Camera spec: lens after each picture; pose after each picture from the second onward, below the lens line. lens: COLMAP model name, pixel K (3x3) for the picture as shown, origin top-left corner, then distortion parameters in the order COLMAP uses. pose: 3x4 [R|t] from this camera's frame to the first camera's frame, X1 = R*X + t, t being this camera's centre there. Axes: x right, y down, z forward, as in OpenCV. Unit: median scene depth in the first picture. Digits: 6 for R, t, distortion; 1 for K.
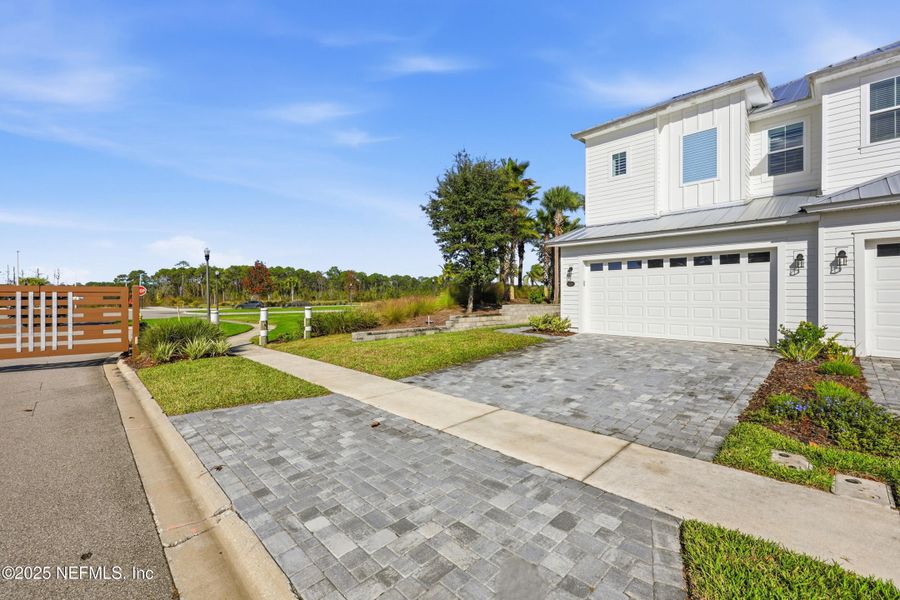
lens RADIAL K [[369.4, 0, 447.8], [0, 369.4, 294.5], [0, 0, 1]] dist [0.000179, -0.000426]
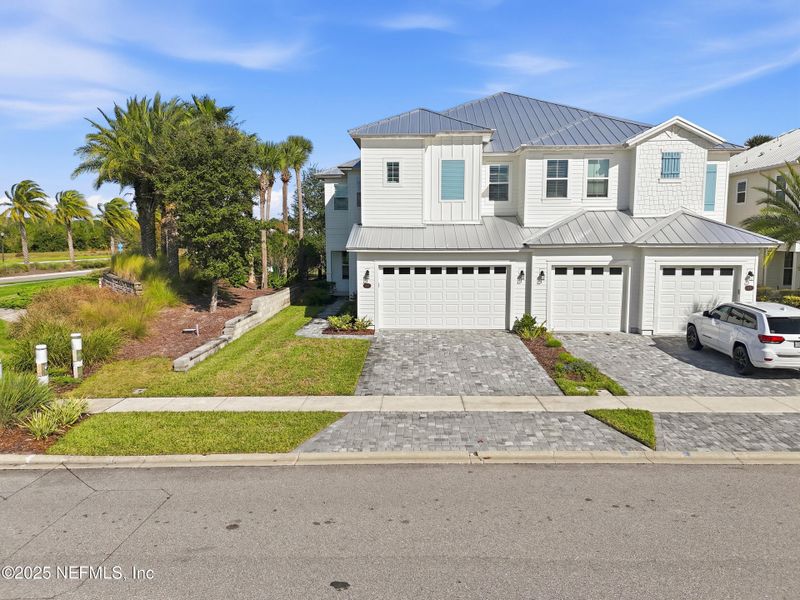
lens RADIAL K [[565.3, 0, 392.3], [0, 565.3, 298.4], [0, 0, 1]] dist [0.062301, -0.006181]
pose [[0.728485, -0.074420, 0.681007, -1.046899], [0.001543, 0.994258, 0.107001, -0.237365], [-0.685060, -0.076898, 0.724417, -0.362462]]
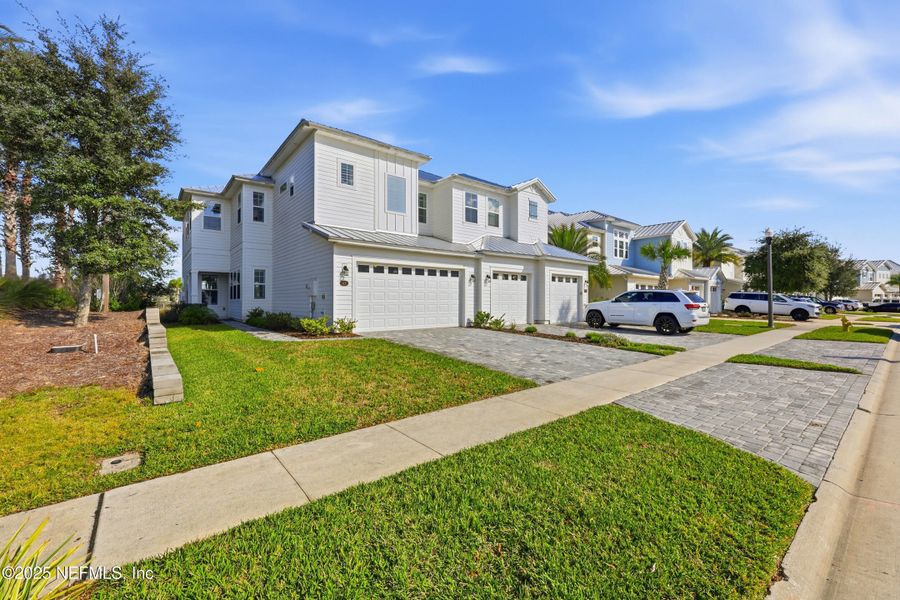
lens RADIAL K [[369.4, 0, 440.3], [0, 369.4, 288.8], [0, 0, 1]] dist [0.000179, -0.000426]
pose [[0.114361, 0.034642, 0.992835, -0.830637], [-0.004211, 0.999400, -0.034386, 0.025227], [-0.993430, -0.000249, 0.114439, 0.894831]]
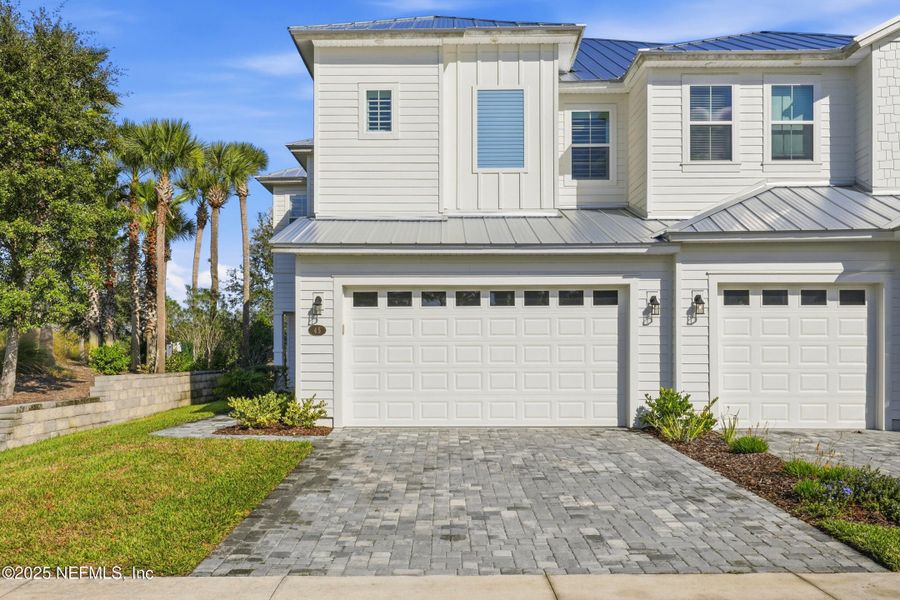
lens RADIAL K [[770.3, 0, 429.4], [0, 770.3, 357.7], [0, 0, 1]] dist [-0.017474, 0.027981]
pose [[0.713356, -0.000564, 0.700802, -0.399298], [-0.000522, 0.999999, 0.001336, 0.009264], [-0.700802, -0.001319, 0.713355, 0.215986]]
